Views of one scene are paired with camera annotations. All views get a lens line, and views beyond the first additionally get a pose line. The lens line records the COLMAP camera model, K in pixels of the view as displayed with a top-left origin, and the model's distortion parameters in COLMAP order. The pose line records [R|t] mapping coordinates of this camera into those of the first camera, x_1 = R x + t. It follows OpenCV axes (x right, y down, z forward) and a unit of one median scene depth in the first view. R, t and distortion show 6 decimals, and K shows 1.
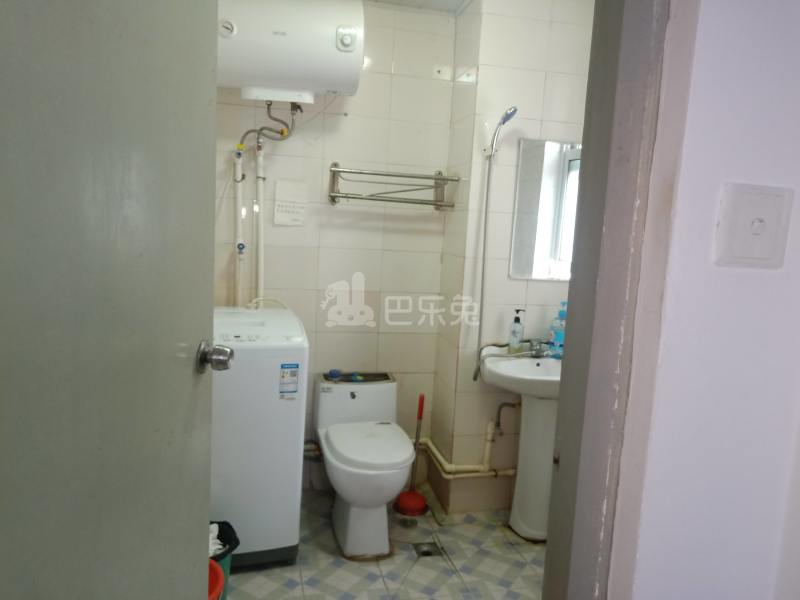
lens RADIAL K [[607.7, 0, 408.4], [0, 607.7, 313.2], [0, 0, 1]] dist [0.037810, -0.002641]
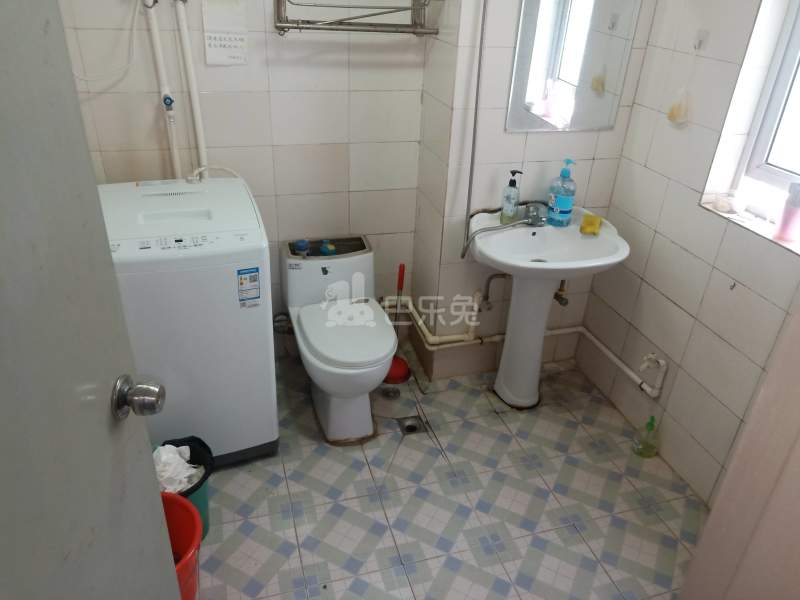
lens RADIAL K [[607.7, 0, 408.4], [0, 607.7, 313.2], [0, 0, 1]] dist [0.037810, -0.002641]
pose [[0.998522, -0.034986, 0.041587, -0.008712], [0.017976, 0.934776, 0.354782, -0.124579], [-0.051287, -0.353510, 0.934024, 0.147963]]
